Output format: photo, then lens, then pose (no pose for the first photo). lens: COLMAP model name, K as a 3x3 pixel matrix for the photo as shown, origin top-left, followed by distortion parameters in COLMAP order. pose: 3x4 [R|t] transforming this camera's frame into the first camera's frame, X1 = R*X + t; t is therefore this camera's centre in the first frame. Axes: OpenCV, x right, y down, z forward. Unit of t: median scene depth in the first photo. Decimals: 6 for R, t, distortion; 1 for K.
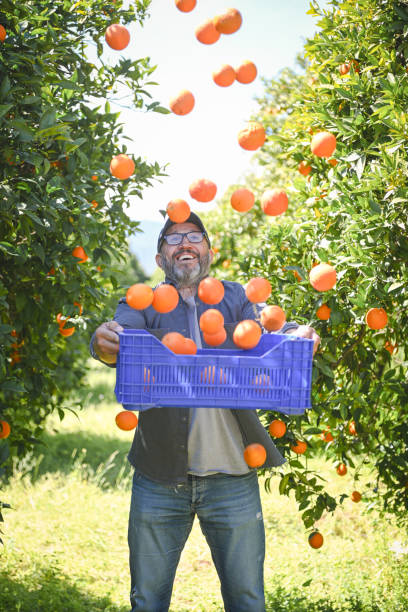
lens RADIAL K [[943.6, 0, 204.0], [0, 943.6, 306.0], [0, 0, 1]] dist [-0.144392, -0.065309]
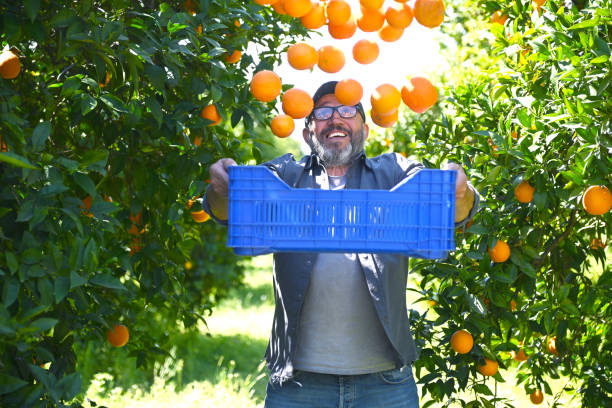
lens RADIAL K [[850.1, 0, 306.5], [0, 850.1, 219.1], [0, 0, 1]] dist [0.001558, 0.012369]
pose [[0.995942, 0.020036, -0.087739, 0.010676], [-0.020021, 0.999799, 0.001051, 0.026950], [0.087742, 0.000710, 0.996143, 0.260953]]
